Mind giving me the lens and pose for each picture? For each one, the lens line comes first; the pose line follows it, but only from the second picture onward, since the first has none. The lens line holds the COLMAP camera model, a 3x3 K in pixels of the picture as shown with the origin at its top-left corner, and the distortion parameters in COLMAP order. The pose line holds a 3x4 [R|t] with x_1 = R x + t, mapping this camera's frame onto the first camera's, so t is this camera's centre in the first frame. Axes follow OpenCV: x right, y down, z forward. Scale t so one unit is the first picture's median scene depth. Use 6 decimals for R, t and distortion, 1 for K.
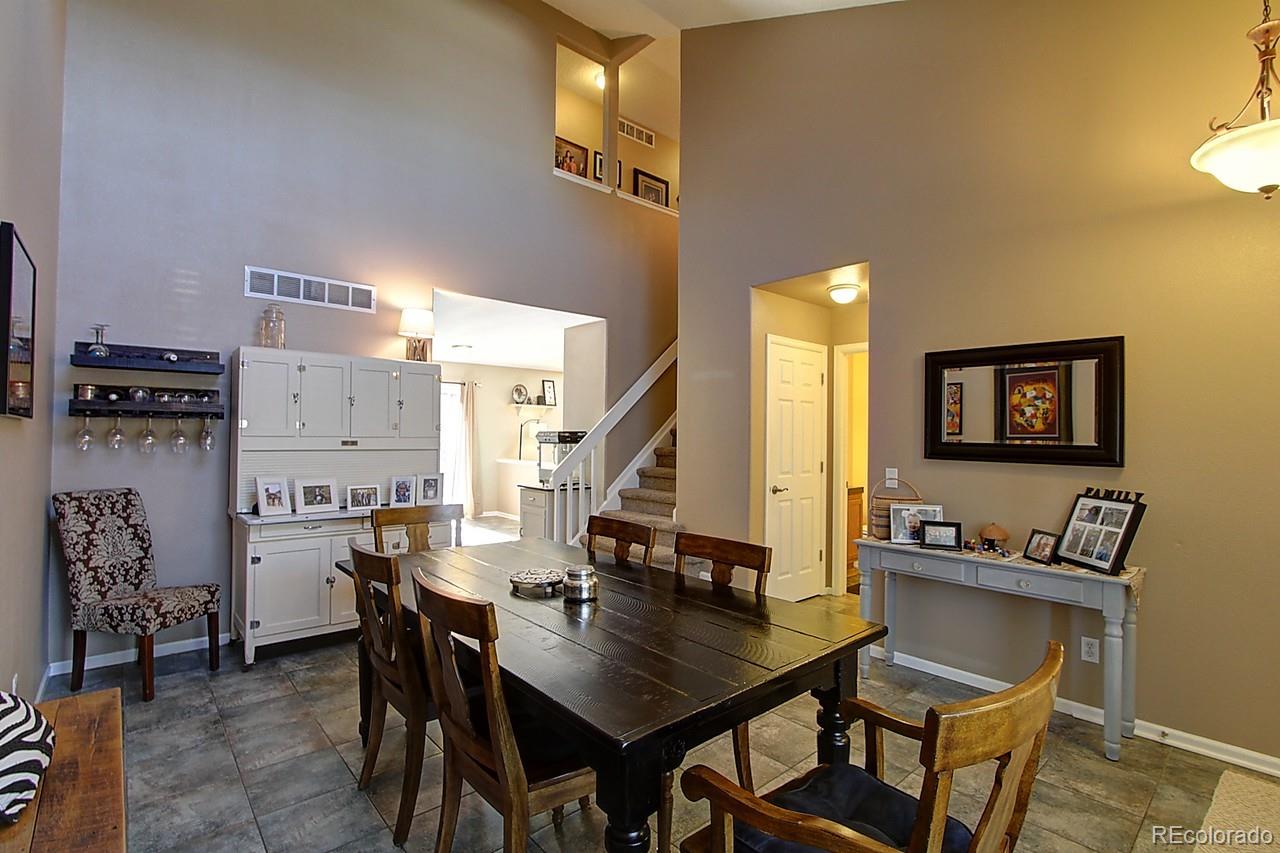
lens RADIAL K [[592.2, 0, 633.8], [0, 592.2, 426.2], [0, 0, 1]] dist [-0.018586, 0.004982]
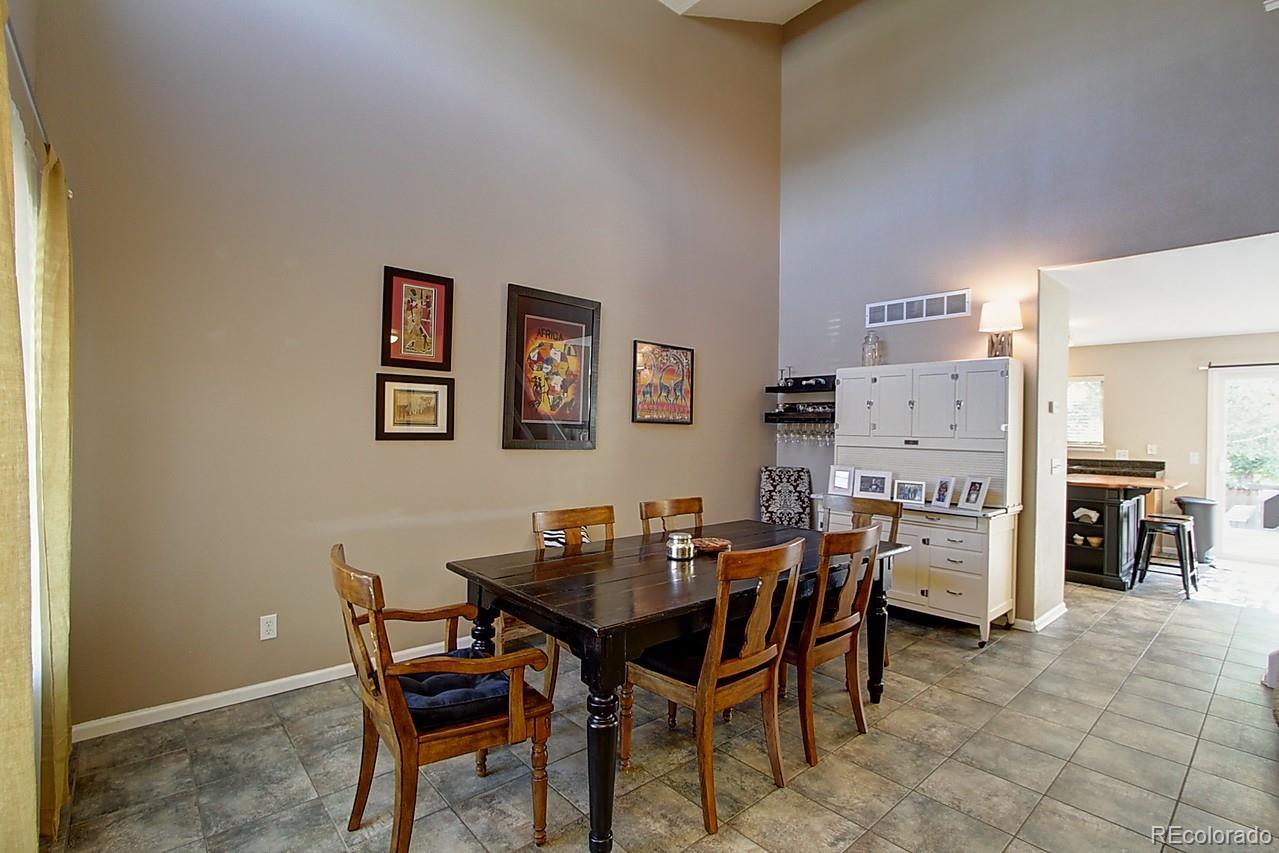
lens RADIAL K [[591.8, 0, 646.4], [0, 591.8, 429.5], [0, 0, 1]] dist [-0.018586, 0.004982]
pose [[0.013923, -0.008970, -0.999863, 0.667168], [-0.002450, 0.999956, -0.009005, 0.016754], [0.999900, 0.002575, 0.013900, 0.521032]]
